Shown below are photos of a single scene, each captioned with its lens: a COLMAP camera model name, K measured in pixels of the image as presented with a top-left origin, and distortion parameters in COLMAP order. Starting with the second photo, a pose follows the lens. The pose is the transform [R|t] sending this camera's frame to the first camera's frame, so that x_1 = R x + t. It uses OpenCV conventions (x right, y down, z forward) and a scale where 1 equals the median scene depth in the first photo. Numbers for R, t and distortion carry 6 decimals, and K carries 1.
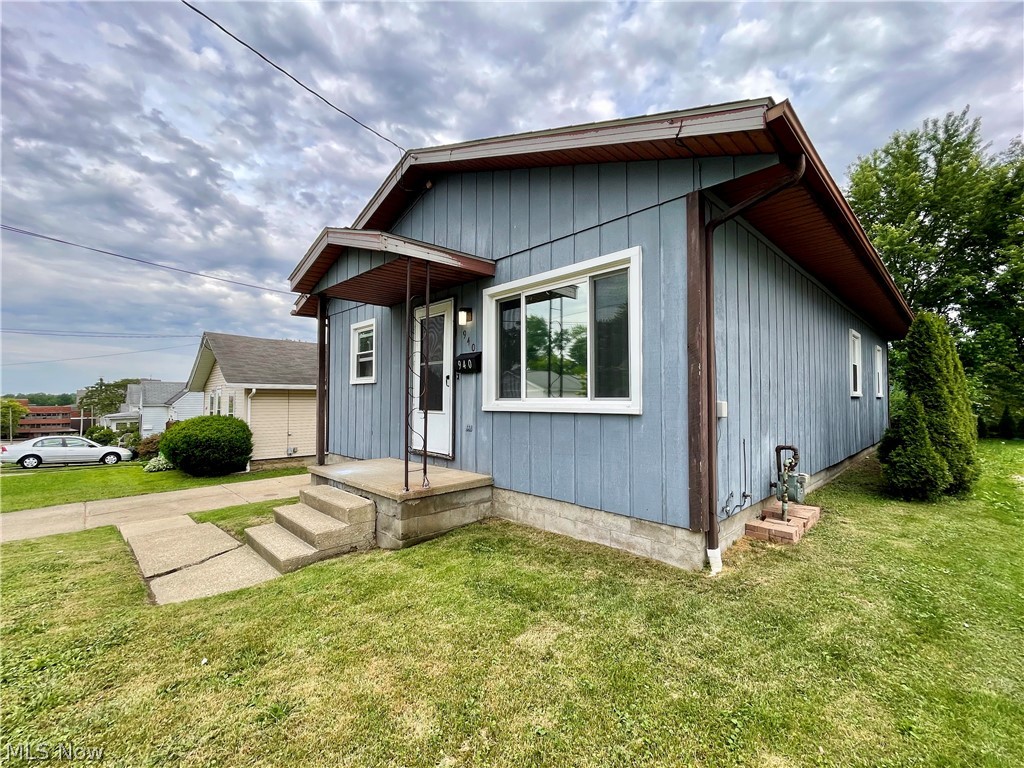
lens RADIAL K [[447.0, 0, 505.8], [0, 447.0, 390.0], [0, 0, 1]] dist [-0.004271, -0.000213]
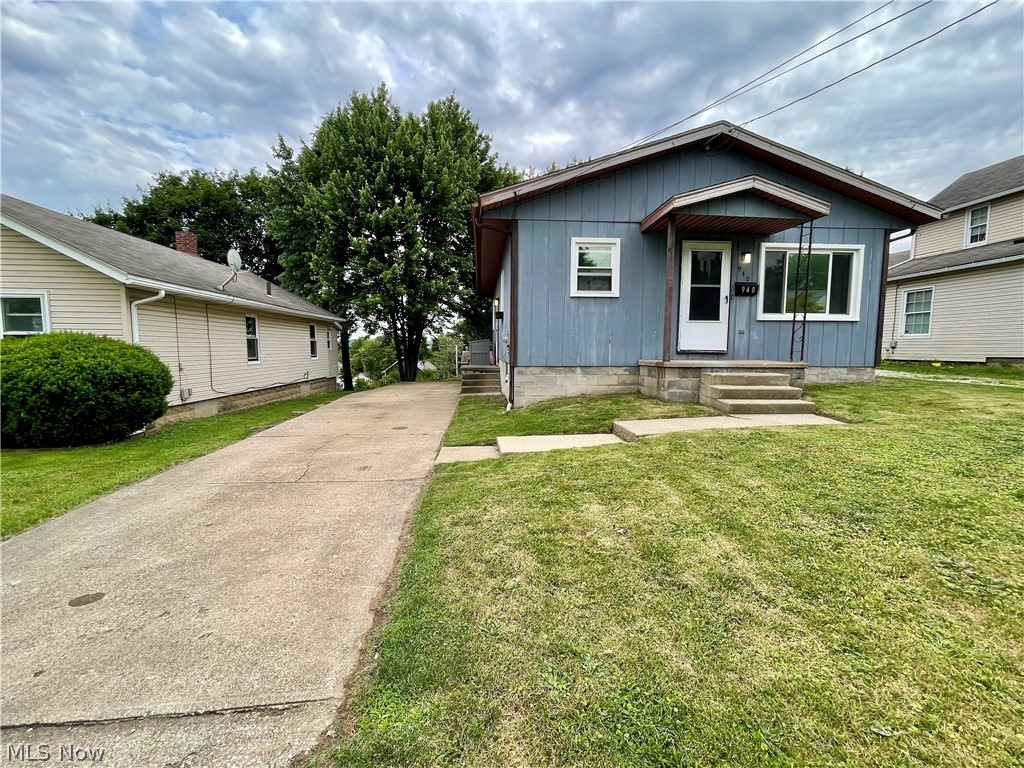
lens RADIAL K [[438.9, 0, 512.0], [0, 438.9, 384.0], [0, 0, 1]] dist [0.001876, 0.000154]
pose [[0.635785, -0.057582, 0.769715, -1.767334], [-0.021558, 0.995500, 0.092280, 0.141918], [-0.771565, -0.075264, 0.631682, 0.639583]]
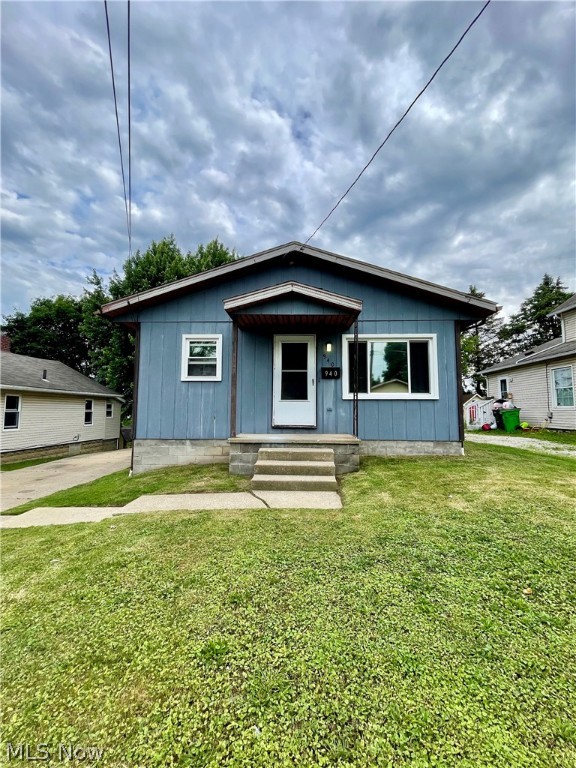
lens RADIAL K [[335.2, 0, 289.3], [0, 335.2, 386.3], [0, 0, 1]] dist [-0.004271, -0.000213]
pose [[0.713048, 0.058405, 0.698679, -1.131594], [-0.018547, 0.997747, -0.064477, 0.082158], [-0.700870, 0.033017, 0.712524, 0.160751]]
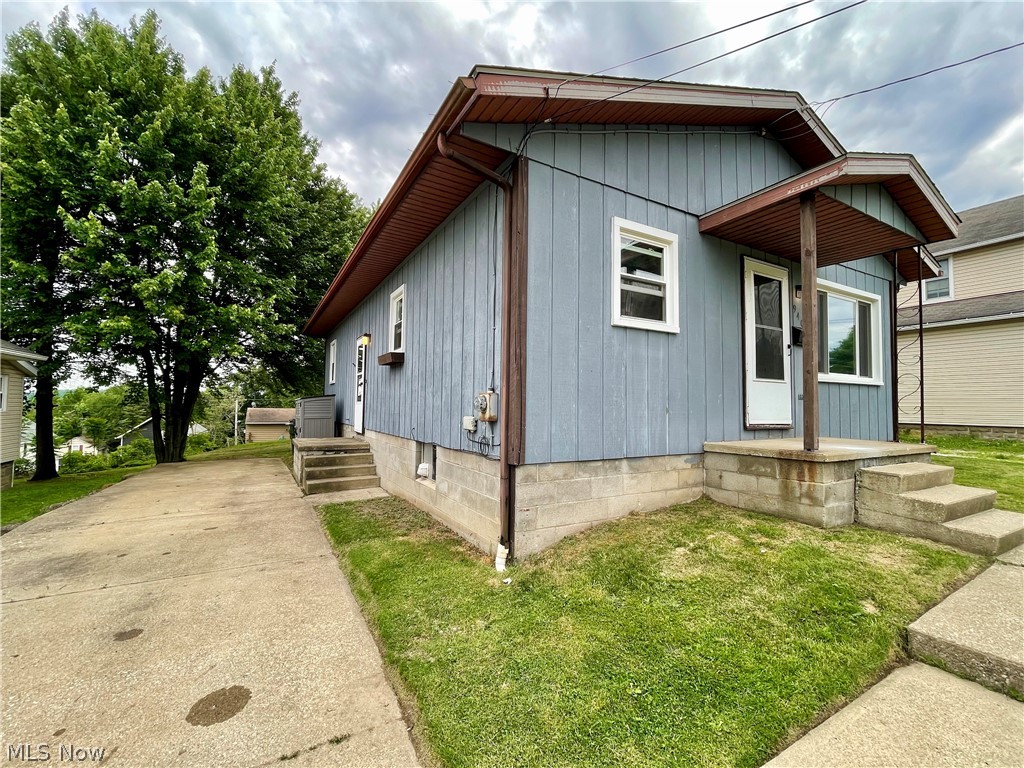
lens RADIAL K [[438.9, 0, 512.0], [0, 438.9, 384.0], [0, 0, 1]] dist [0.001876, 0.000154]
pose [[0.239359, 0.053352, 0.969464, -1.277878], [-0.031972, 0.998381, -0.047050, 0.126765], [-0.970404, -0.019734, 0.240678, 1.422912]]
